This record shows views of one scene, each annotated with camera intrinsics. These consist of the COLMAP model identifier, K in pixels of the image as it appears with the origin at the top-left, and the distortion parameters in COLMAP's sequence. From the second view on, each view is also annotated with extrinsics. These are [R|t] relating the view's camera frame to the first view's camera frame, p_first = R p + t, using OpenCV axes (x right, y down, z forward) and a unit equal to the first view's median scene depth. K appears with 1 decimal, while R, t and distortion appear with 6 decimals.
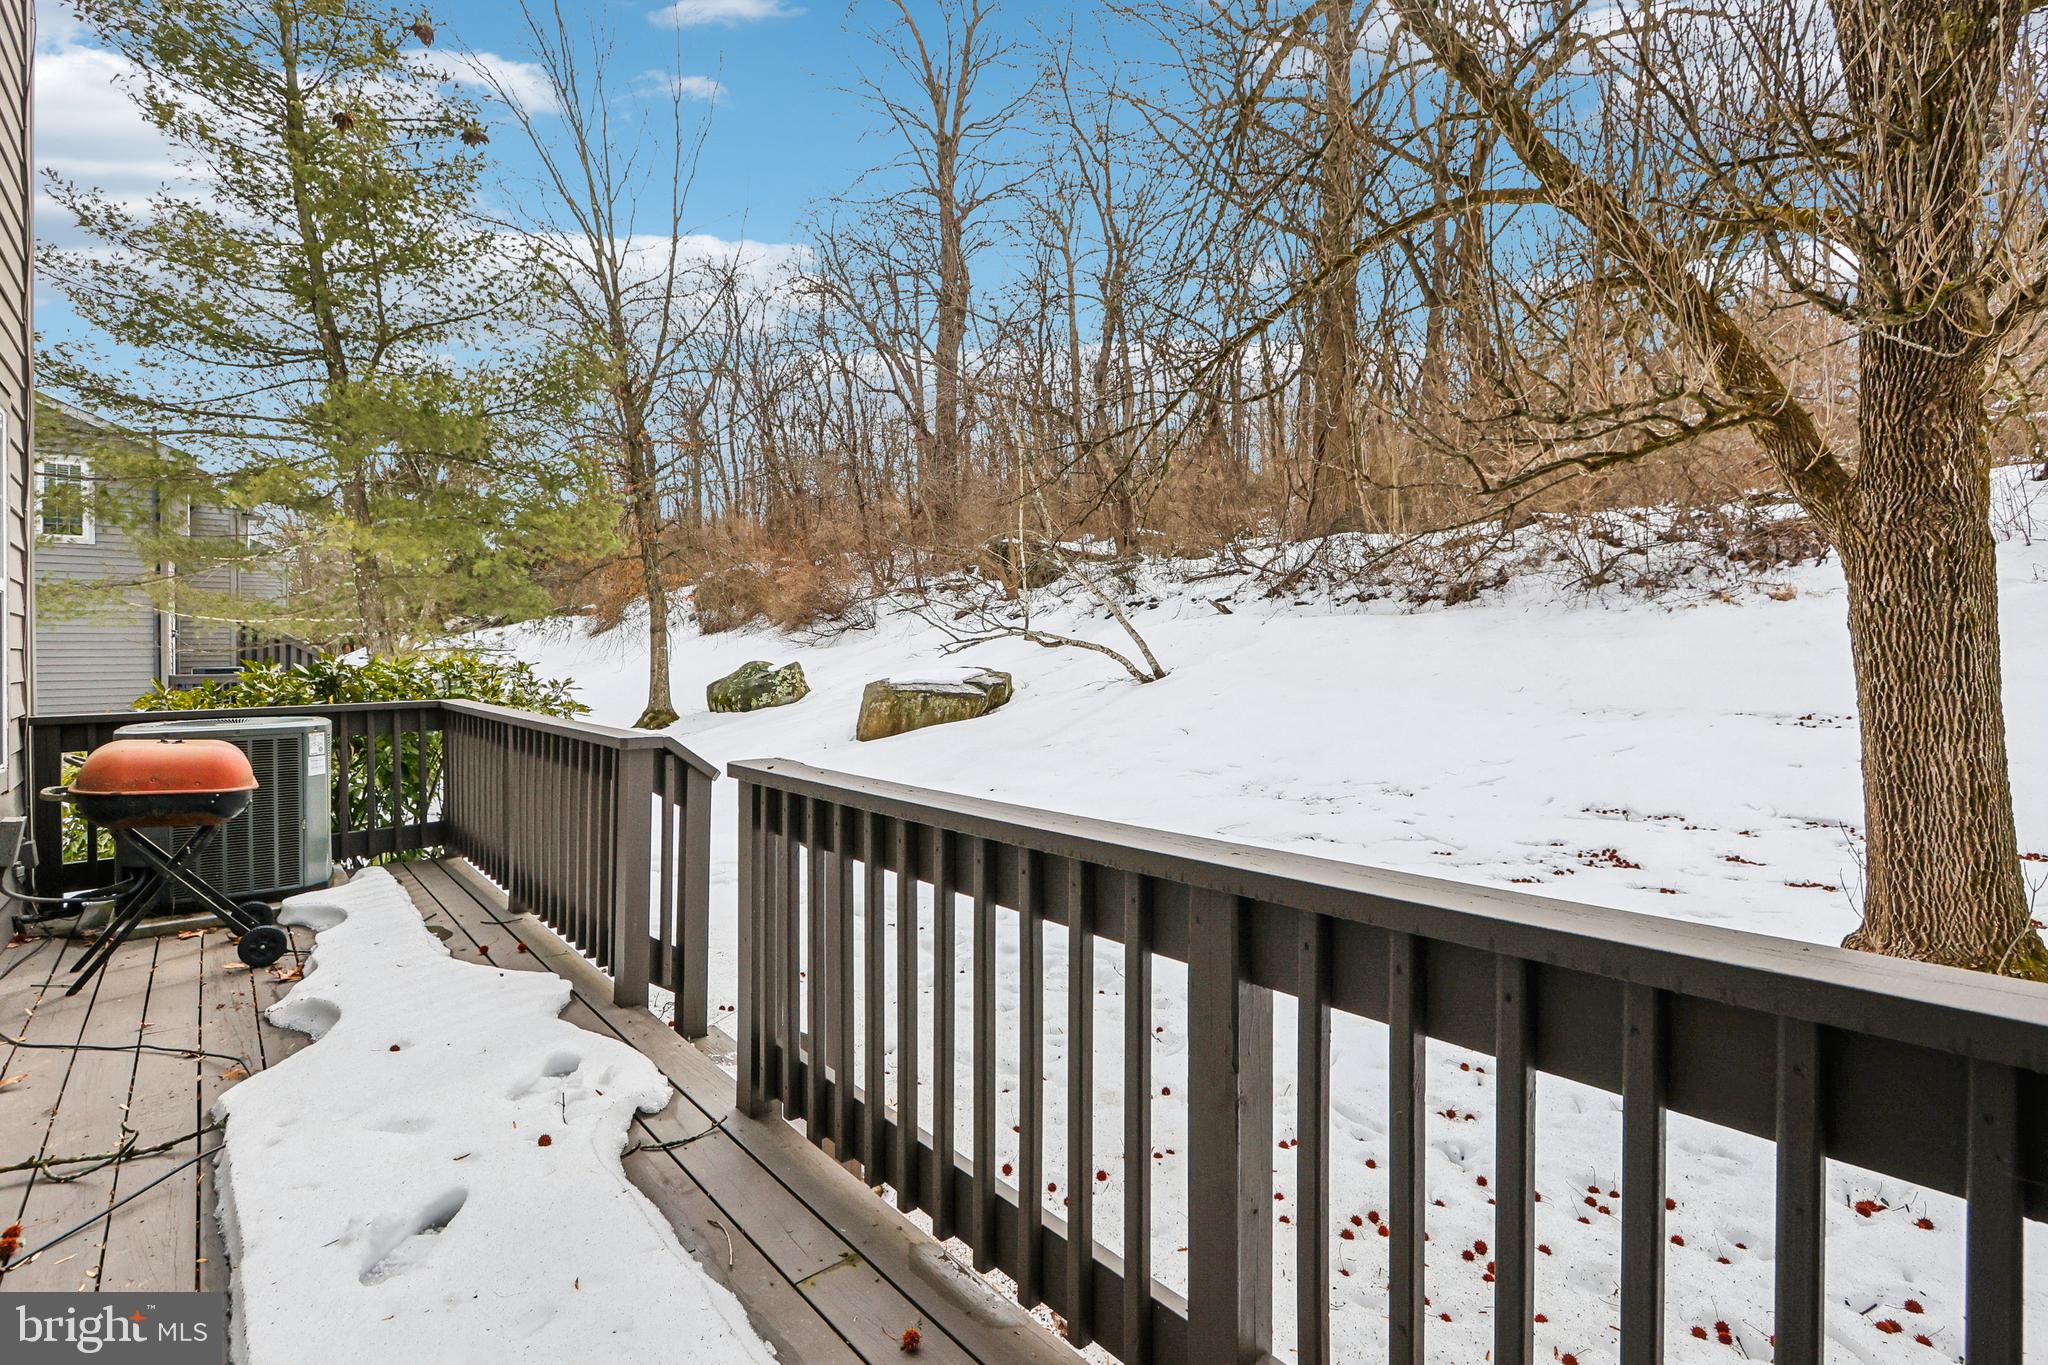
lens RADIAL K [[942.0, 0, 1033.8], [0, 942.0, 672.0], [0, 0, 1]] dist [-0.016666, -0.000210]
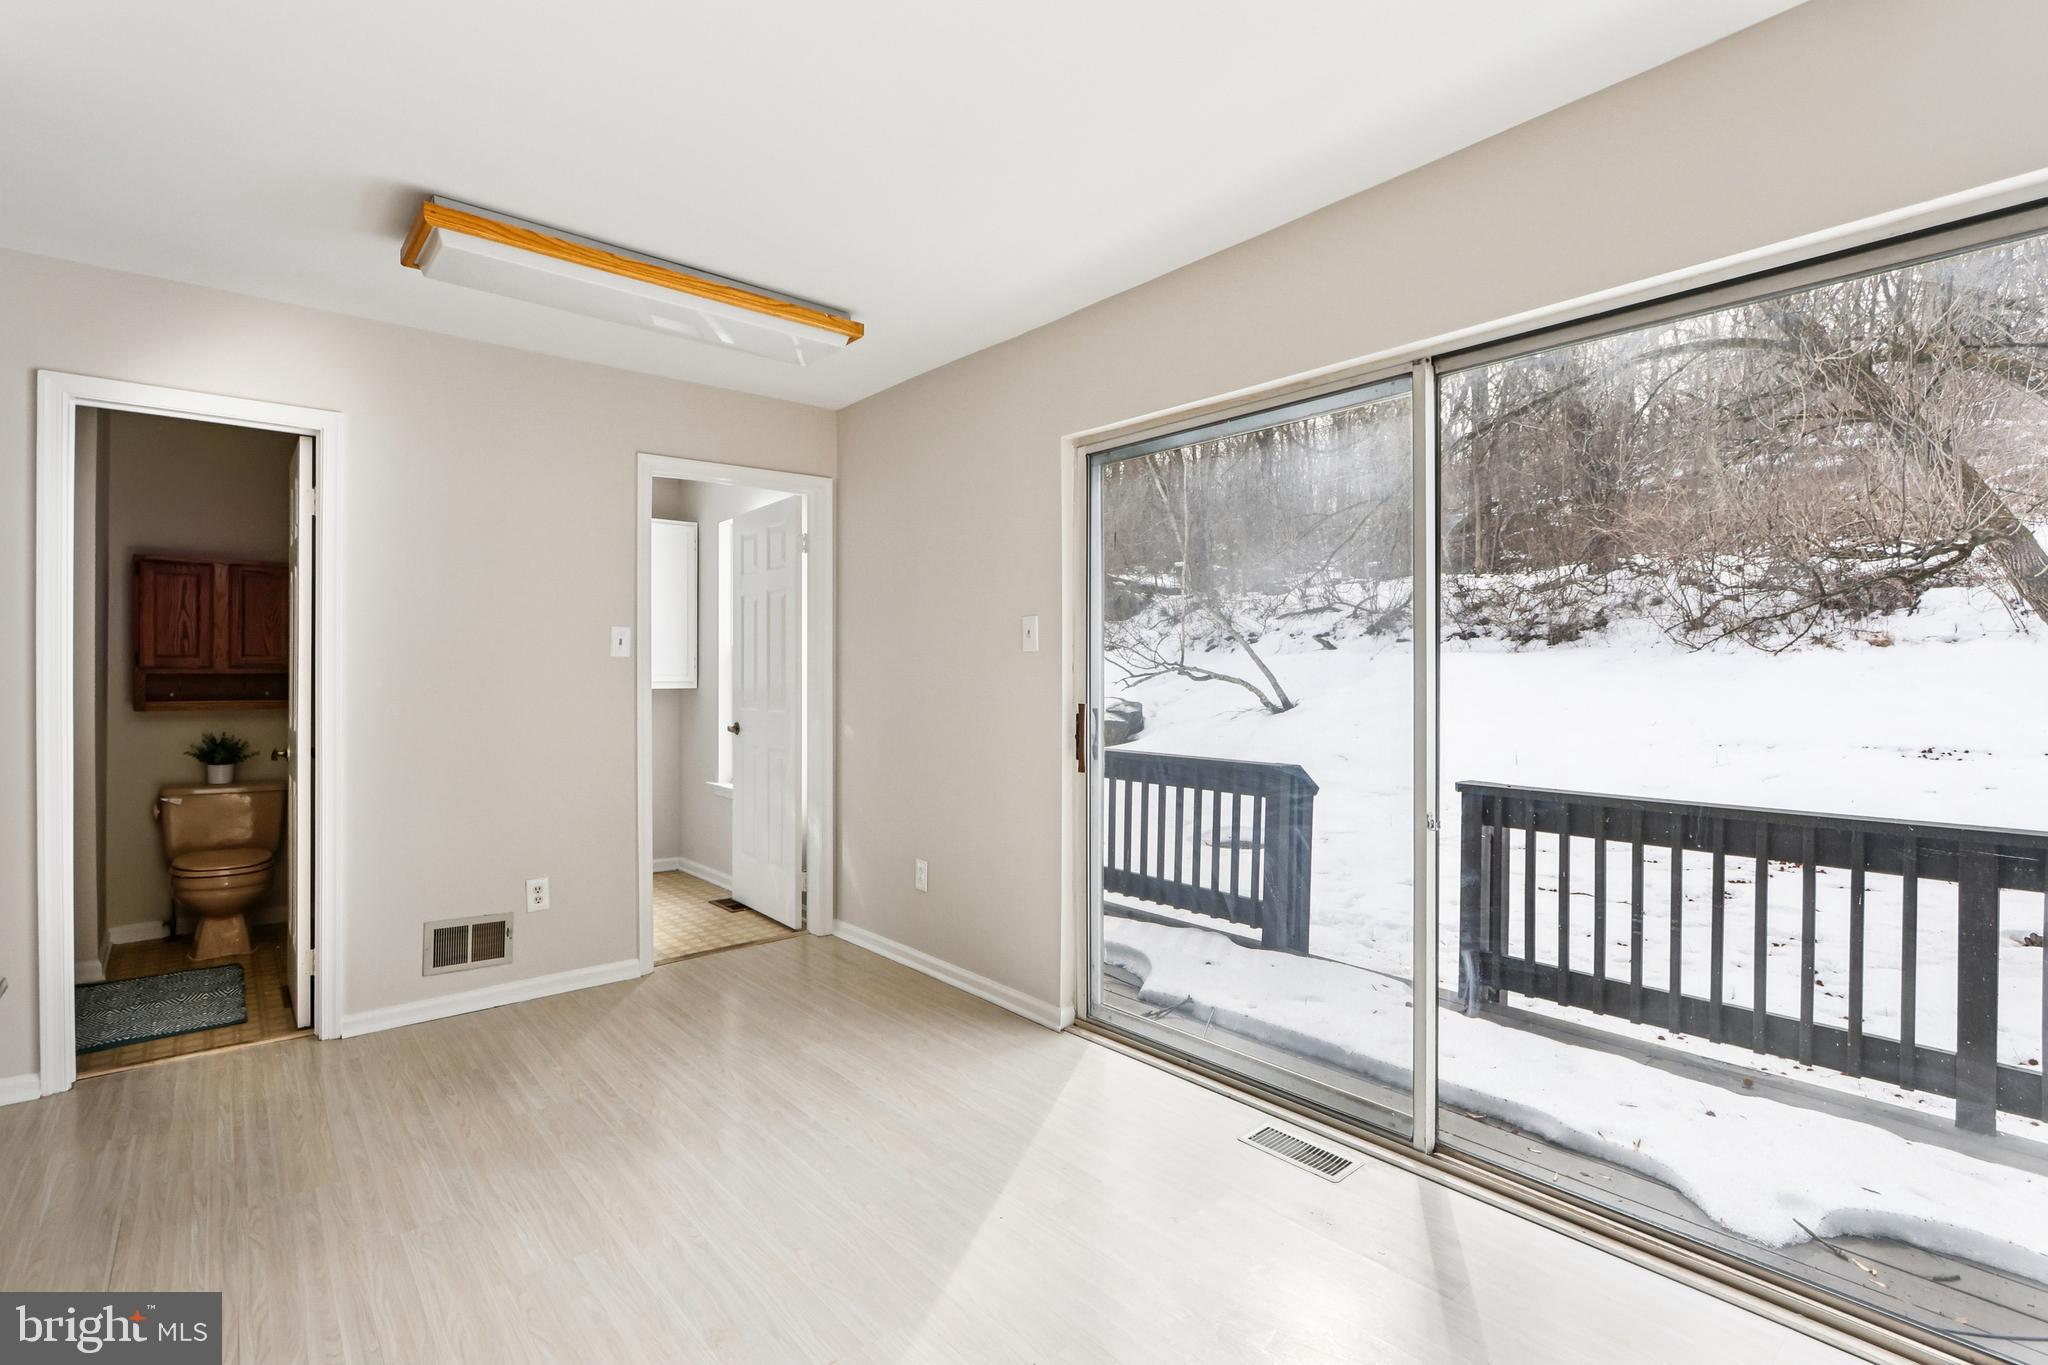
lens RADIAL K [[942.0, 0, 1020.1], [0, 942.0, 683.9], [0, 0, 1]] dist [-0.016666, -0.000210]
pose [[0.999939, 0.008057, -0.007549, -0.171412], [-0.008148, 0.999893, -0.012155, -0.006752], [0.007450, 0.012216, 0.999898, -0.098245]]
